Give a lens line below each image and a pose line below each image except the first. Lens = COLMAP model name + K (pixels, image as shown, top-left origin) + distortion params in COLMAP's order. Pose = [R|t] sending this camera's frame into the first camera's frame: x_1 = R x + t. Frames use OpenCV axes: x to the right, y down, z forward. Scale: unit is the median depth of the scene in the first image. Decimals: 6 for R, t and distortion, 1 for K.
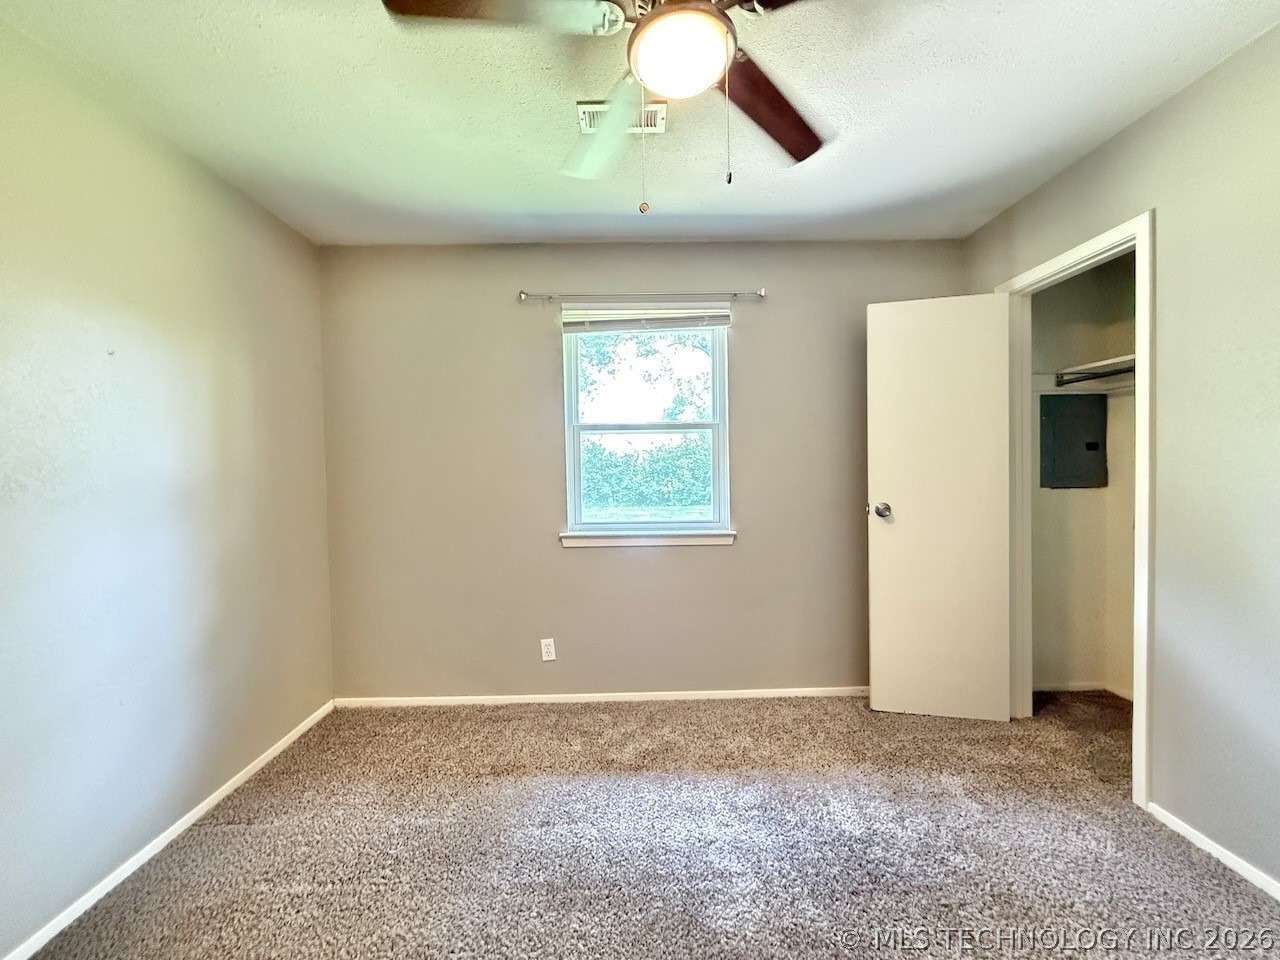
lens RADIAL K [[506.9, 0, 638.1], [0, 506.9, 480.1], [0, 0, 1]] dist [-0.001300, -0.000048]
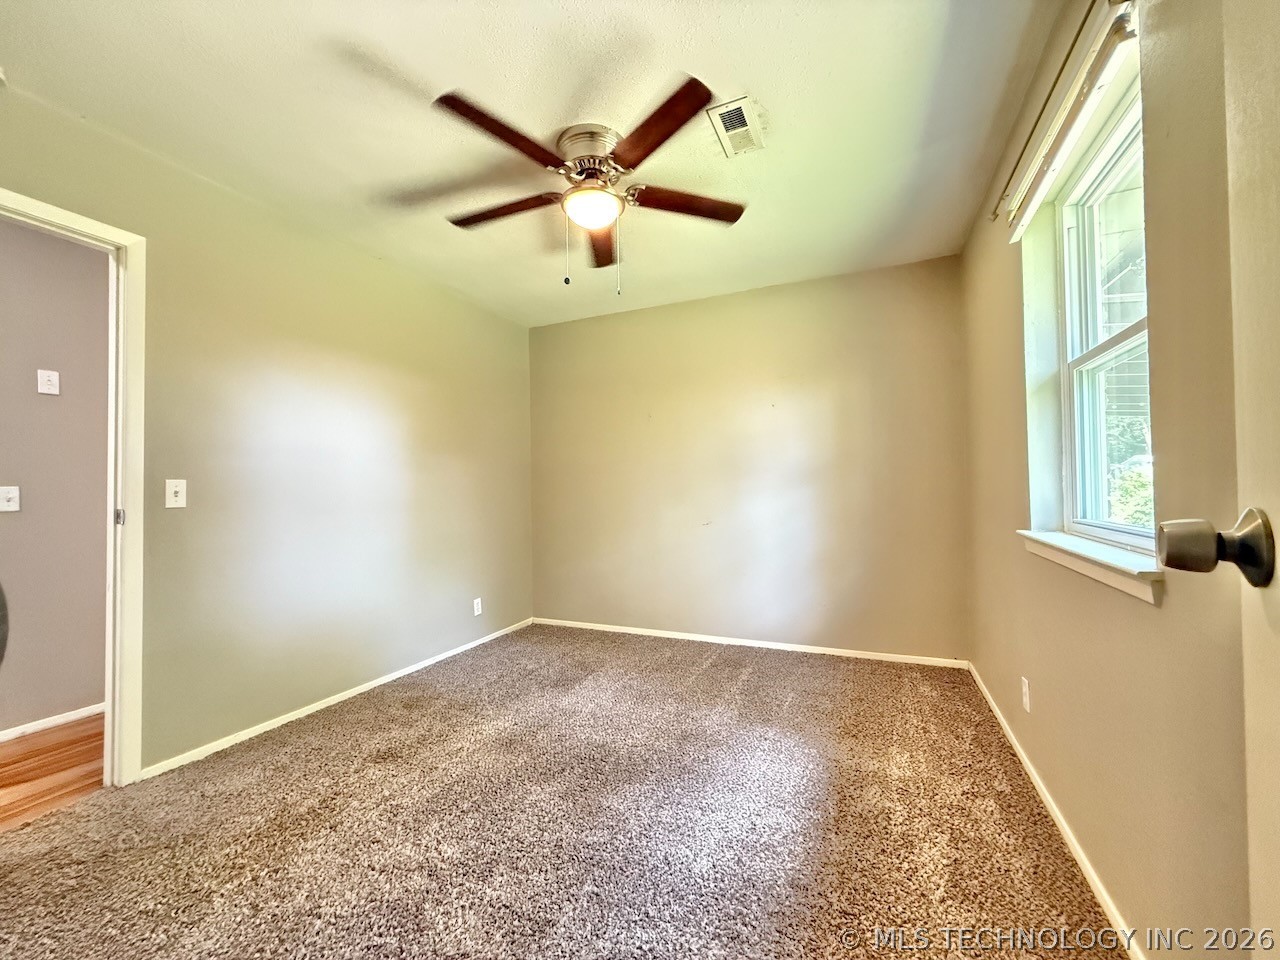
lens RADIAL K [[506.9, 0, 638.1], [0, 506.9, 480.1], [0, 0, 1]] dist [-0.001300, -0.000048]
pose [[-0.420208, 0.006341, -0.907406, 0.736556], [0.003961, 0.999979, 0.005154, 0.034147], [0.907419, -0.001428, -0.420225, 0.871688]]
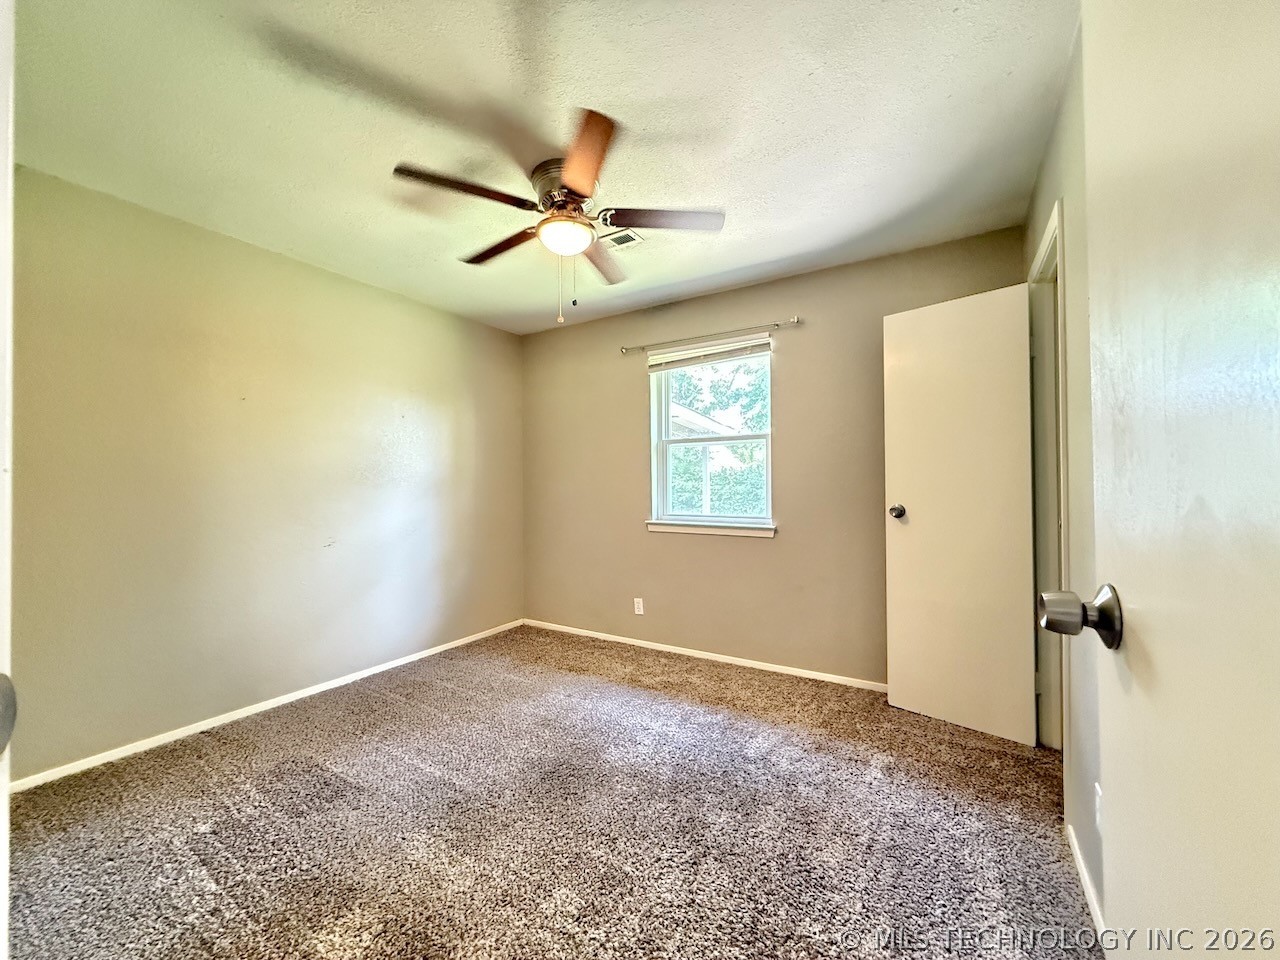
lens RADIAL K [[506.9, 0, 638.1], [0, 506.9, 480.1], [0, 0, 1]] dist [-0.001300, -0.000048]
pose [[0.841421, 0.004721, -0.540359, 0.593614], [-0.018332, 0.999636, -0.019812, 0.025711], [0.540068, 0.026576, 0.841201, -0.160712]]
